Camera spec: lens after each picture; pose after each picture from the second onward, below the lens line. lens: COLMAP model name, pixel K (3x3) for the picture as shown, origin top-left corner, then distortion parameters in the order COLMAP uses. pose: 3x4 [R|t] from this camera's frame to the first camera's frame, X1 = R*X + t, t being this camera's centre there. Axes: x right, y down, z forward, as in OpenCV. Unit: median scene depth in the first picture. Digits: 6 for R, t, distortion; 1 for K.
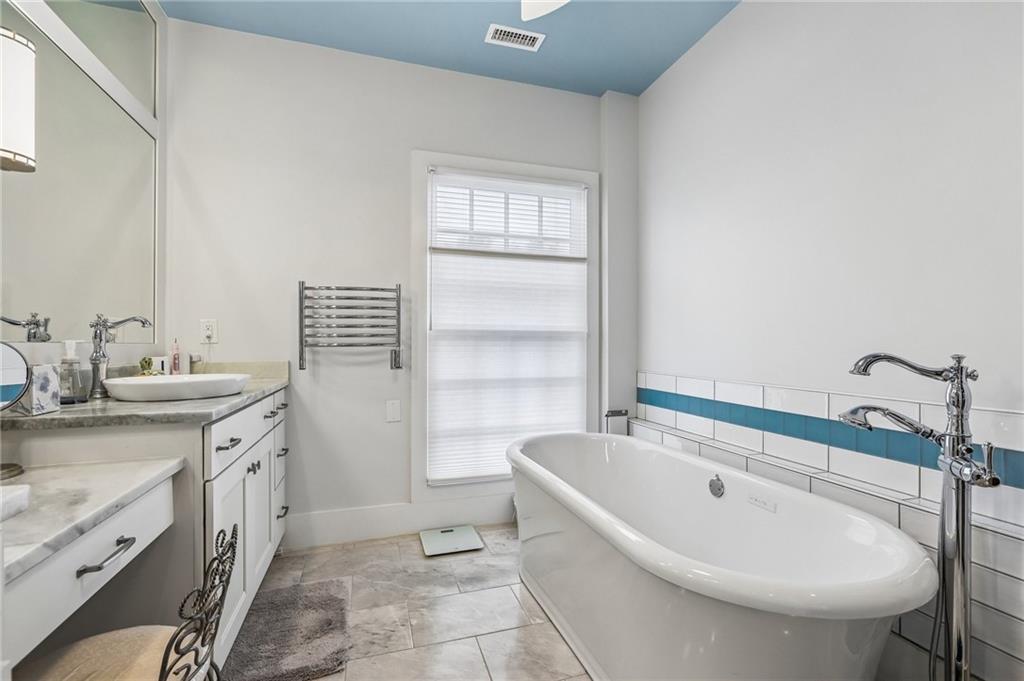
lens RADIAL K [[456.3, 0, 512.6], [0, 456.3, 344.8], [0, 0, 1]] dist [0.000436, 0.000331]
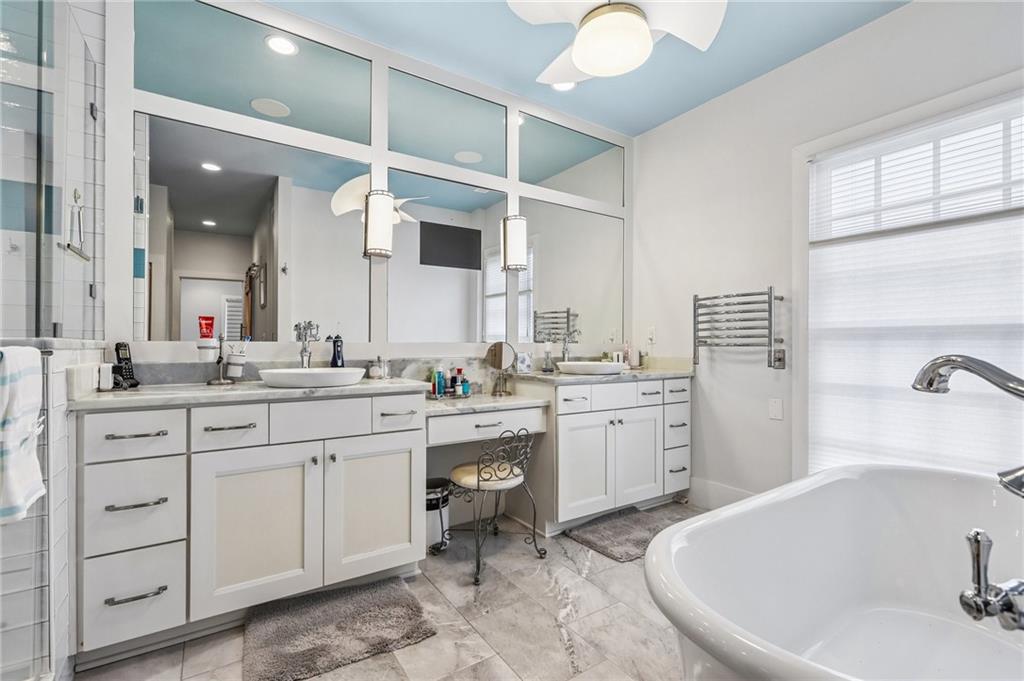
lens RADIAL K [[456.3, 0, 512.6], [0, 456.3, 344.8], [0, 0, 1]] dist [0.000436, 0.000331]
pose [[0.270688, 0.001041, -0.962666, 0.590964], [-0.003522, 0.999994, 0.000091, 0.001964], [0.962661, 0.003366, 0.270690, 0.154068]]
